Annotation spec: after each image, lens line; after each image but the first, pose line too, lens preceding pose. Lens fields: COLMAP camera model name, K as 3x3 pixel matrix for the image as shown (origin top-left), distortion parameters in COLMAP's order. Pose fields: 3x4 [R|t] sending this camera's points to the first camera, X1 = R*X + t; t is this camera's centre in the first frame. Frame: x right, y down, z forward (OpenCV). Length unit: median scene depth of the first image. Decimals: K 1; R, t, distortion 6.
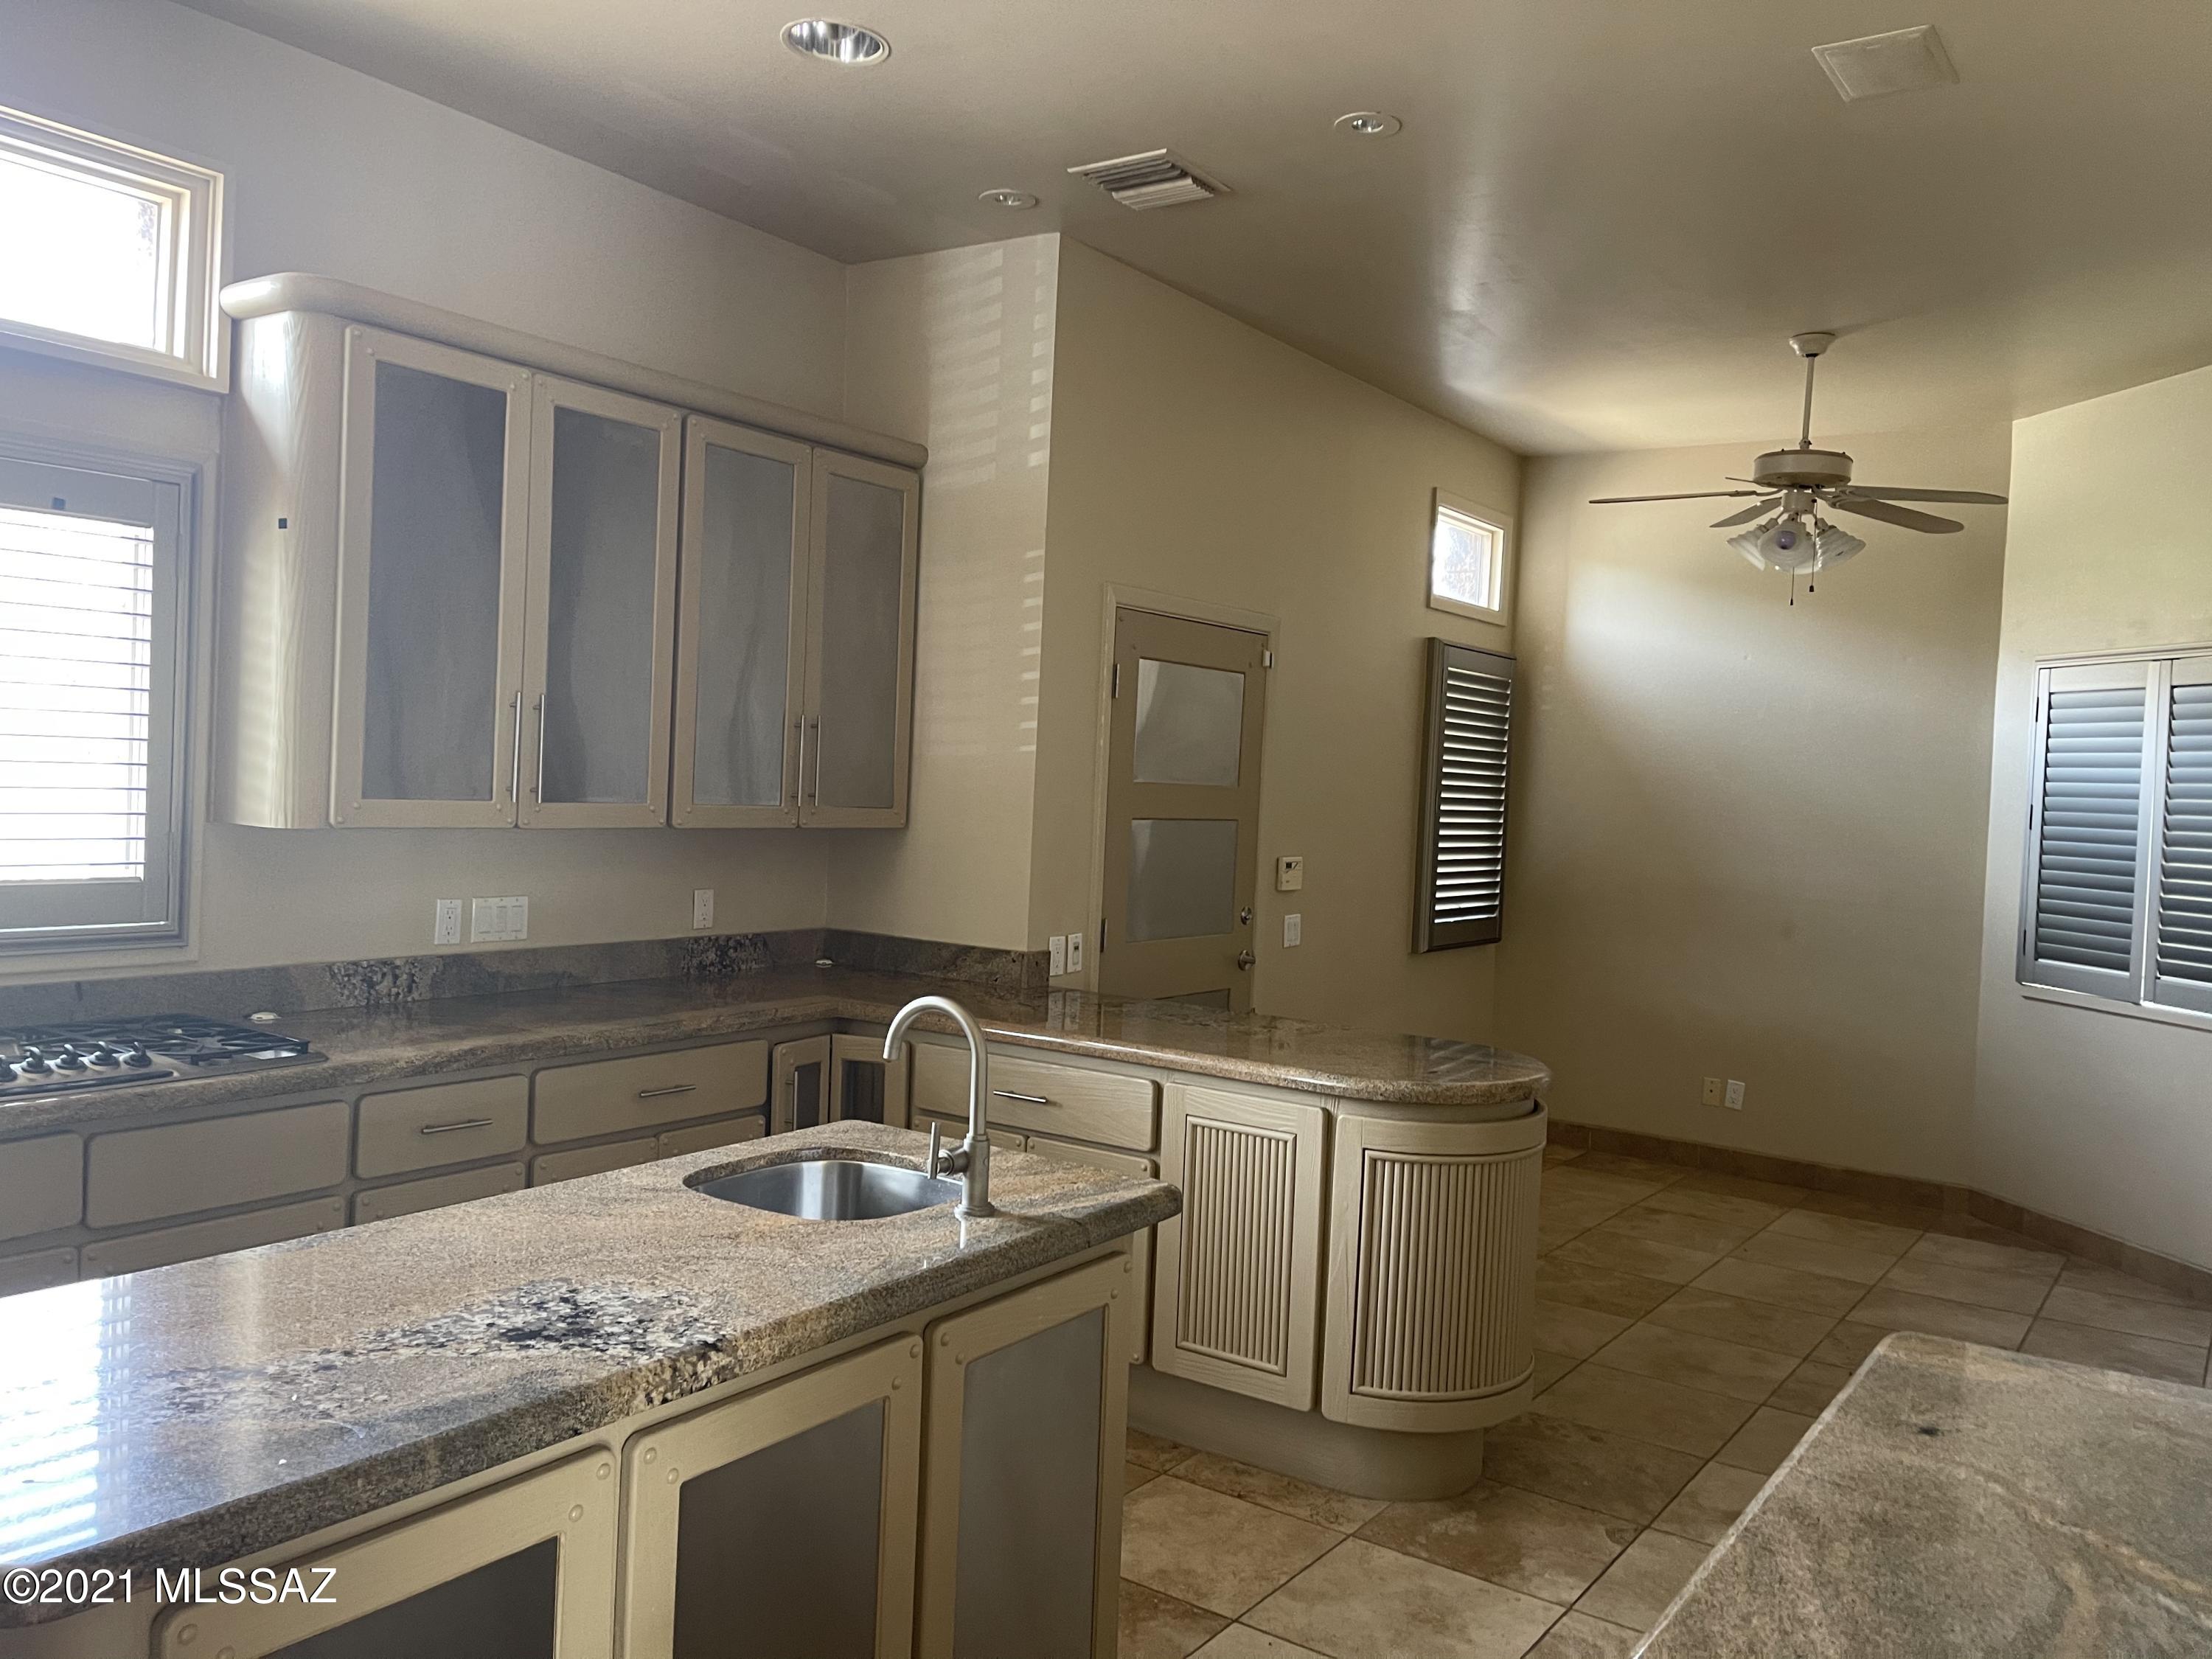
lens RADIAL K [[1681.2, 0, 1108.4], [0, 1681.2, 827.0], [0, 0, 1]] dist [0.065360, -0.040828]
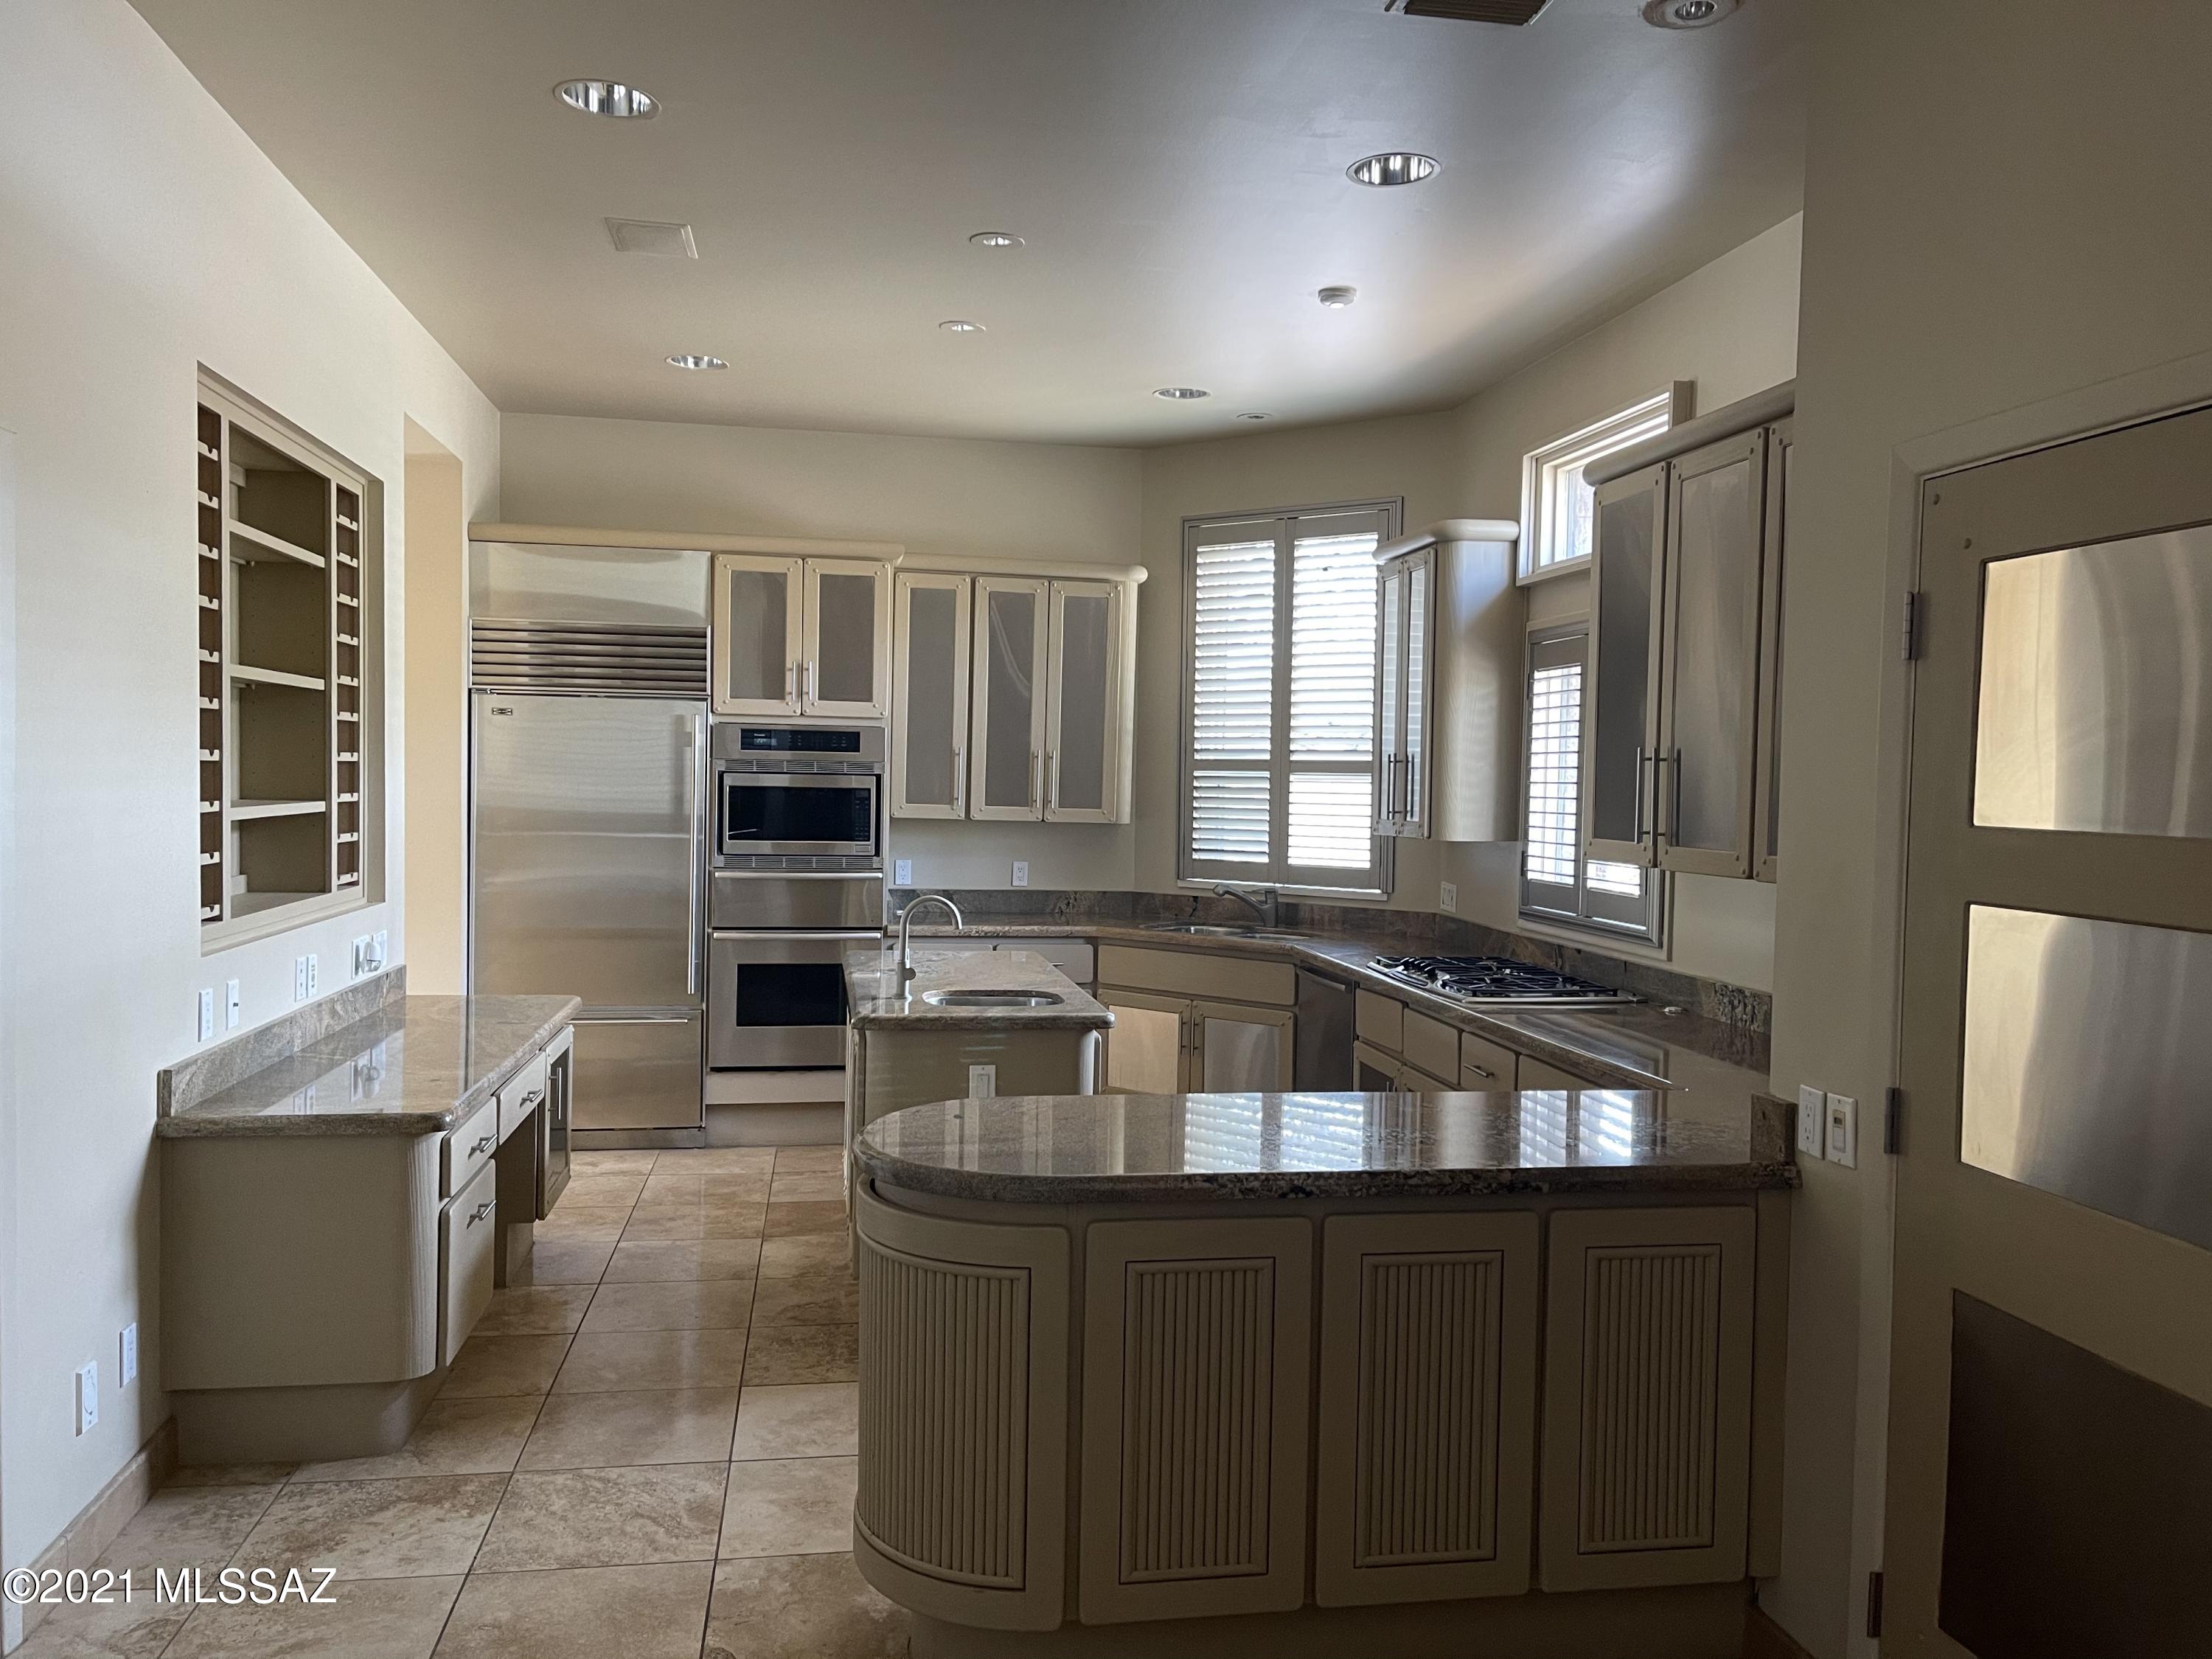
lens RADIAL K [[1681.2, 0, 1106.1], [0, 1681.2, 835.5], [0, 0, 1]] dist [0.065360, -0.040828]
pose [[-0.715489, -0.021216, -0.698302, 0.672444], [-0.051527, 0.998419, 0.022460, -0.027538], [0.696721, 0.052051, -0.715451, 1.508985]]
